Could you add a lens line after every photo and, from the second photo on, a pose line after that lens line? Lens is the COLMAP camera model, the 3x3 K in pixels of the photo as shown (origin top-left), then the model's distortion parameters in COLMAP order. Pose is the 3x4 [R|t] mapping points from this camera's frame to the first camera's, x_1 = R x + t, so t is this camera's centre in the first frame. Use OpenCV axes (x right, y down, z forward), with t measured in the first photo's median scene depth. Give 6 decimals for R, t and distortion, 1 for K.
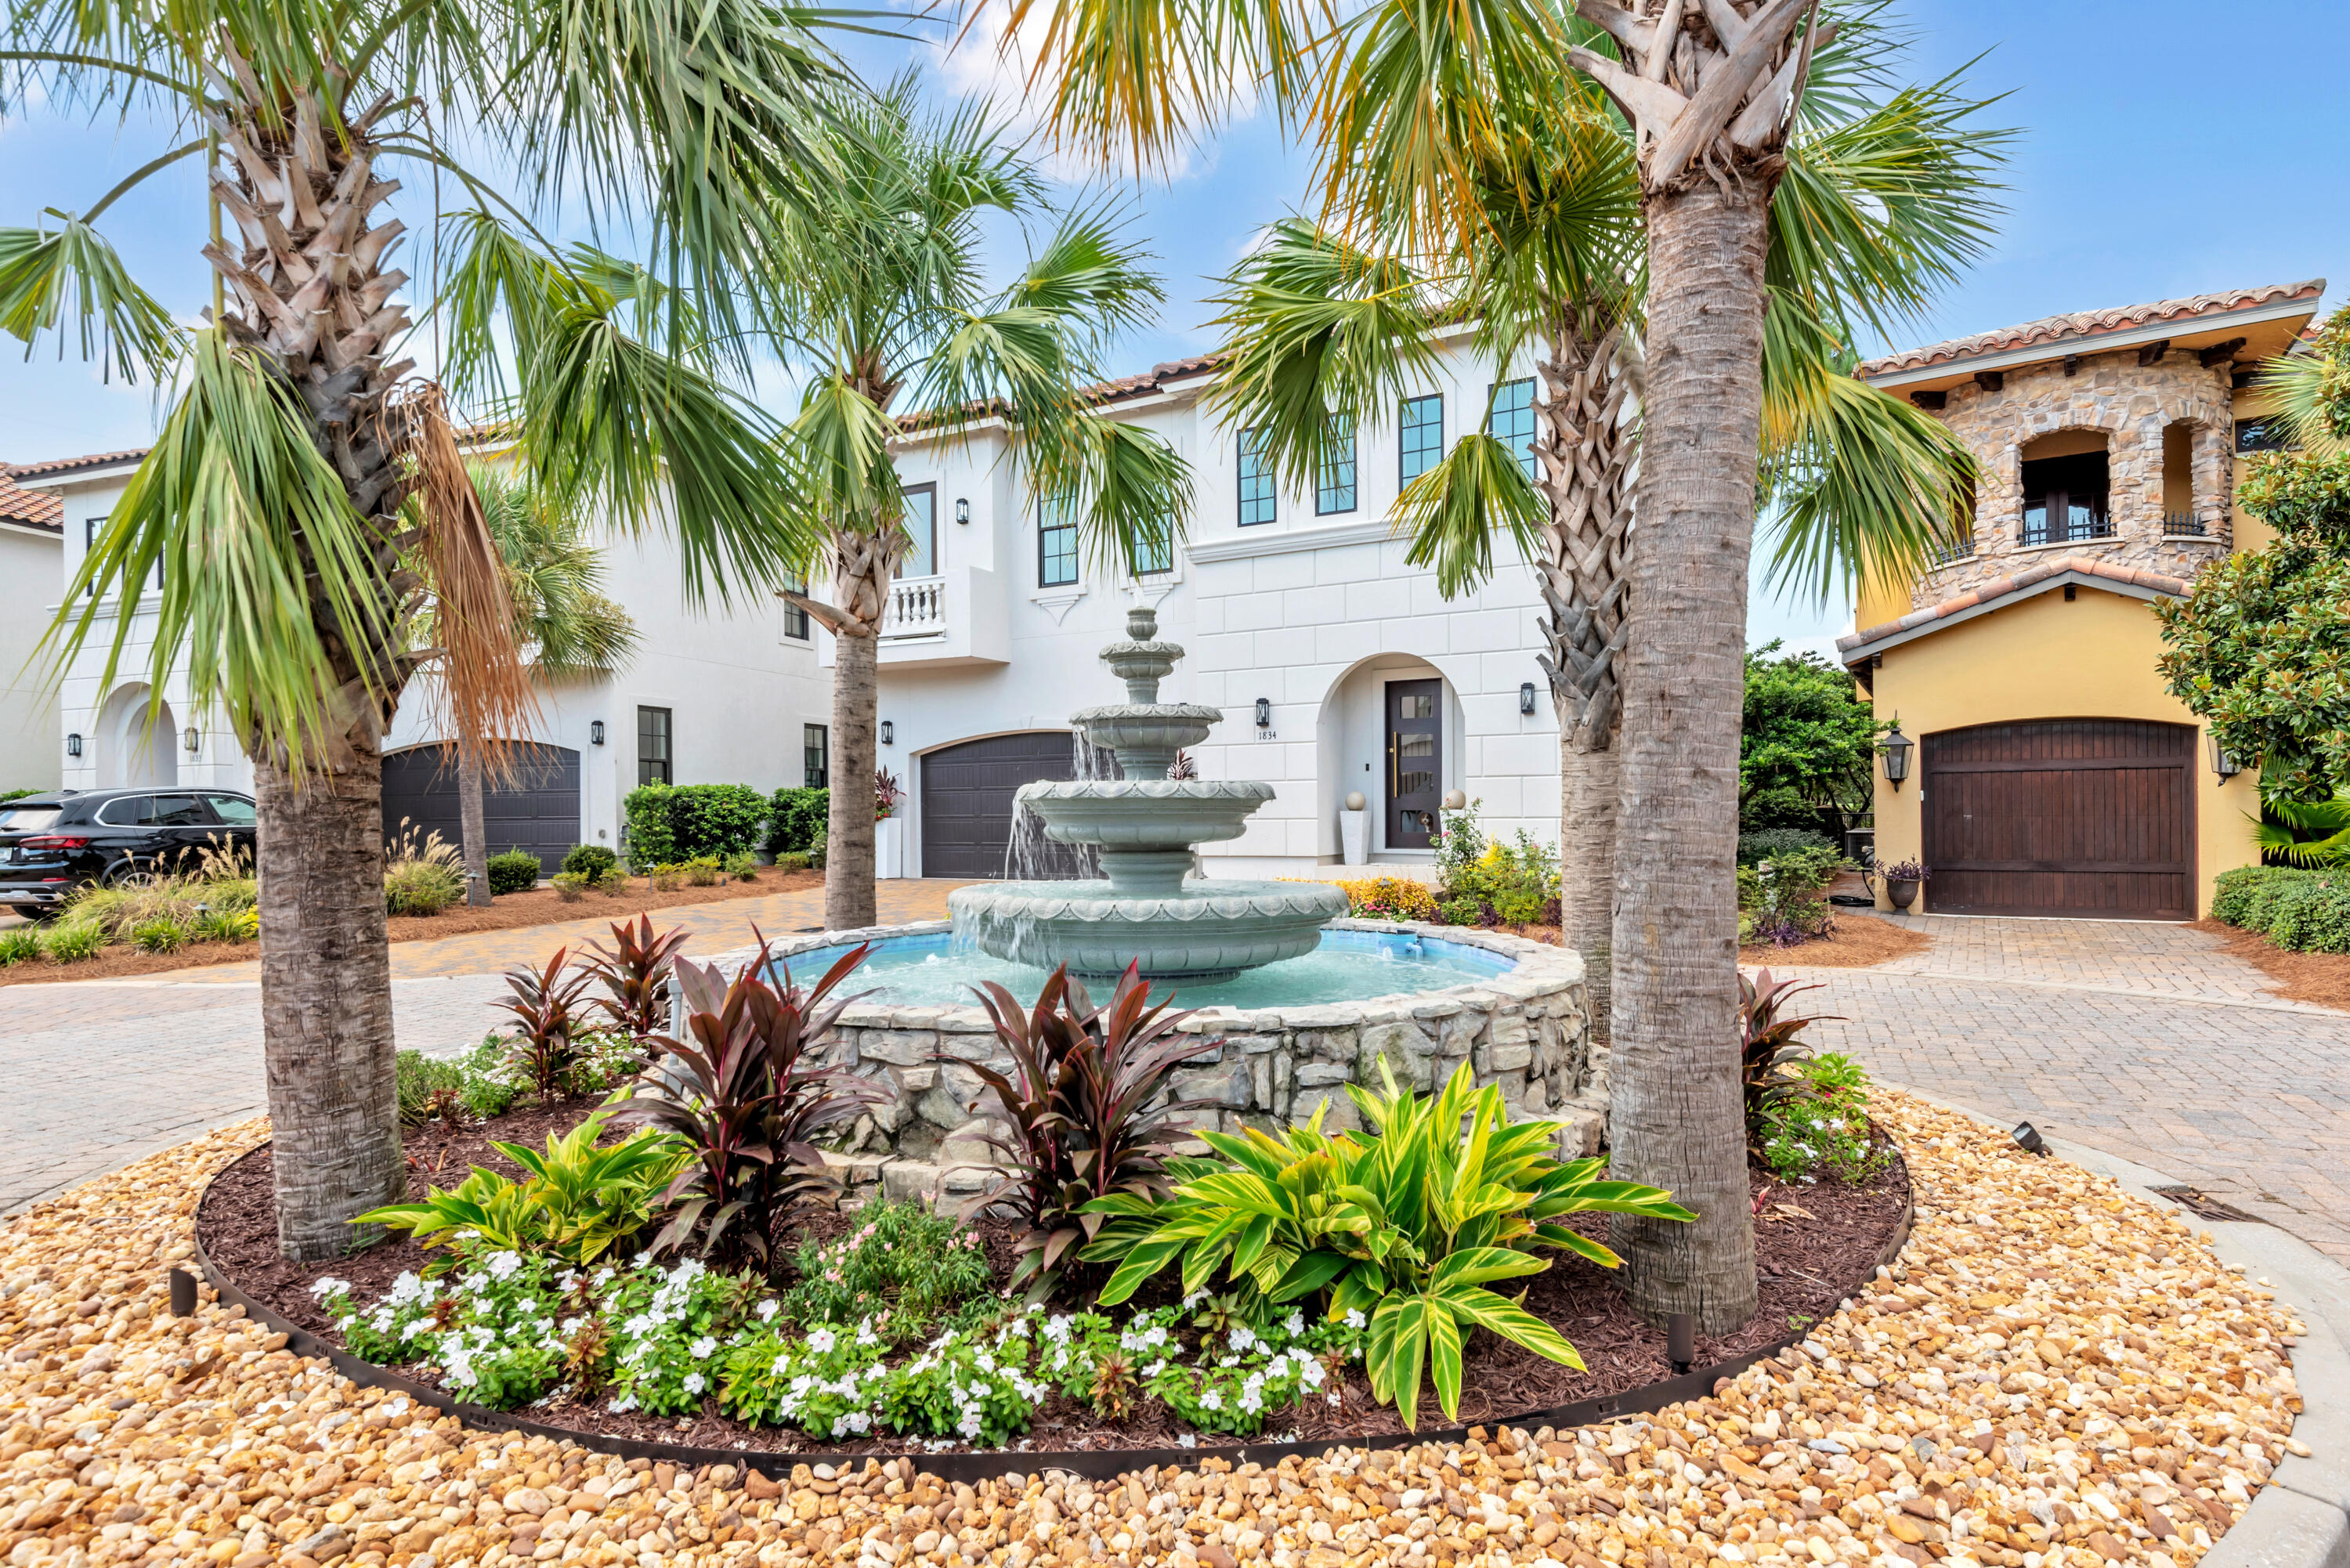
lens RADIAL K [[1355.2, 0, 1134.9], [0, 1355.2, 808.6], [0, 0, 1]] dist [-0.005021, -0.000027]
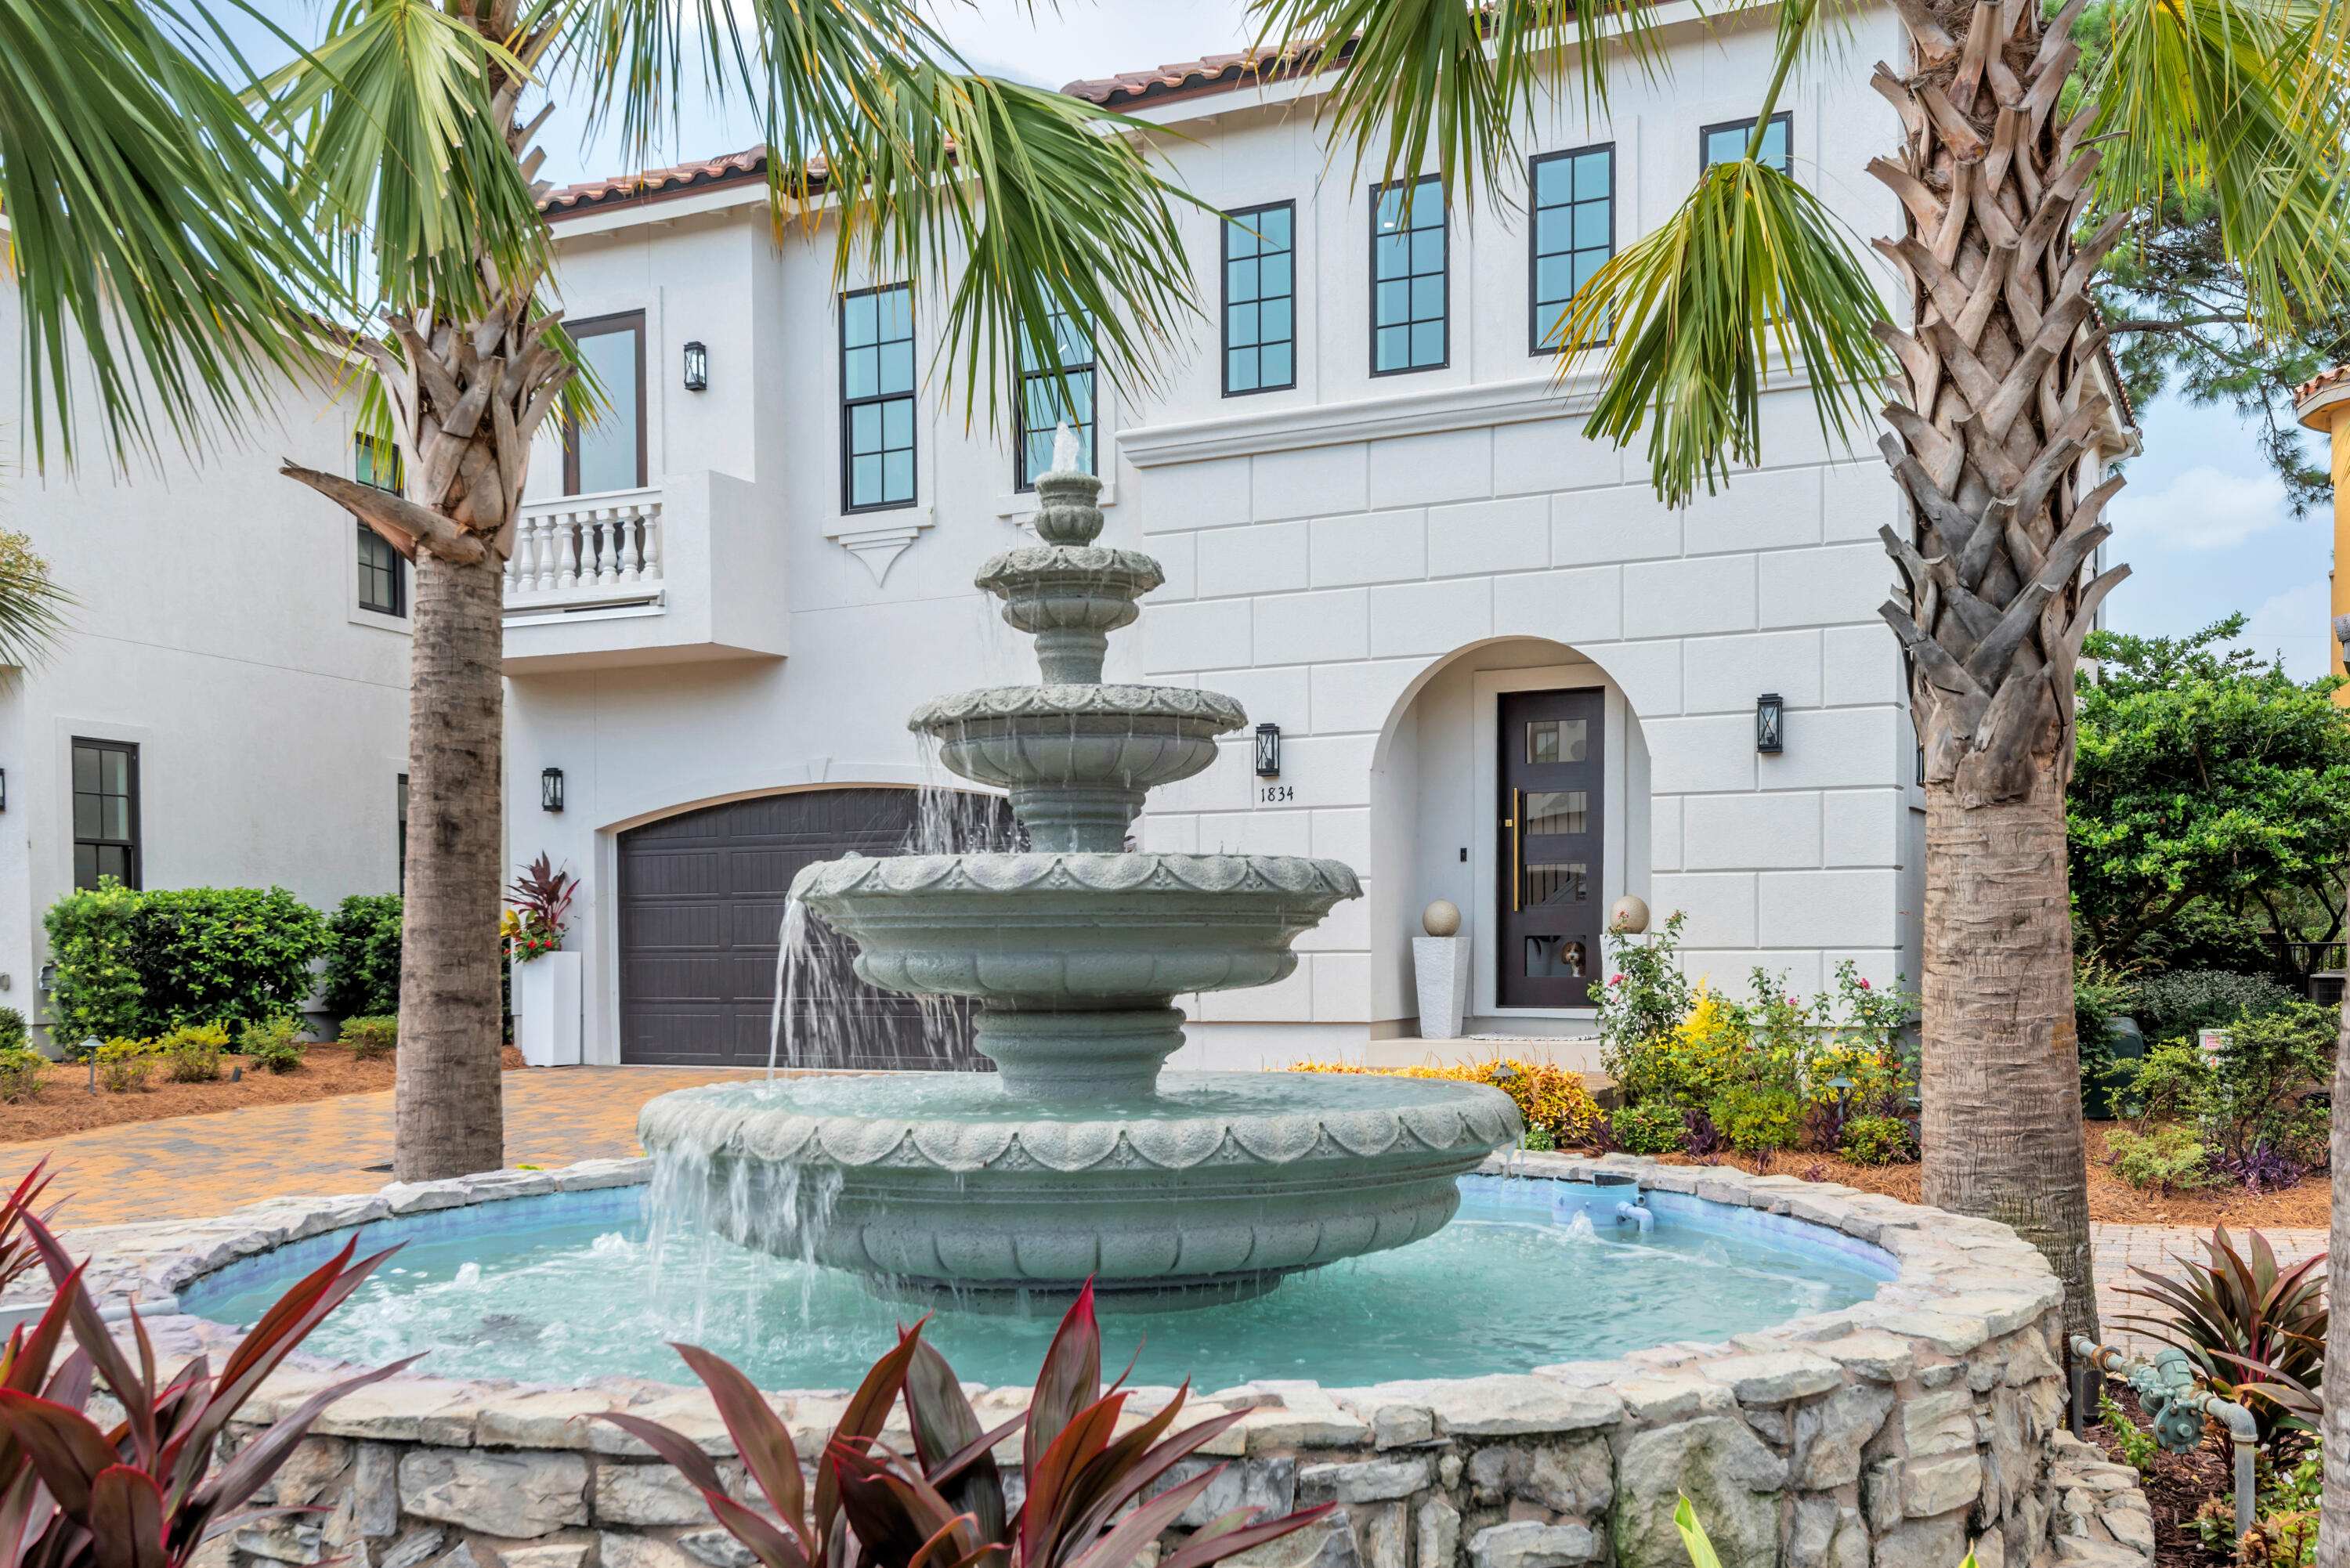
lens RADIAL K [[2340.6, 0, 1158.0], [0, 2340.6, 999.5], [0, 0, 1]] dist [-0.012129, 0.000000]
pose [[0.998039, -0.001283, 0.062577, -0.010988], [-0.000285, 0.999686, 0.025038, 0.005943], [-0.062590, -0.025006, 0.997726, 0.163266]]
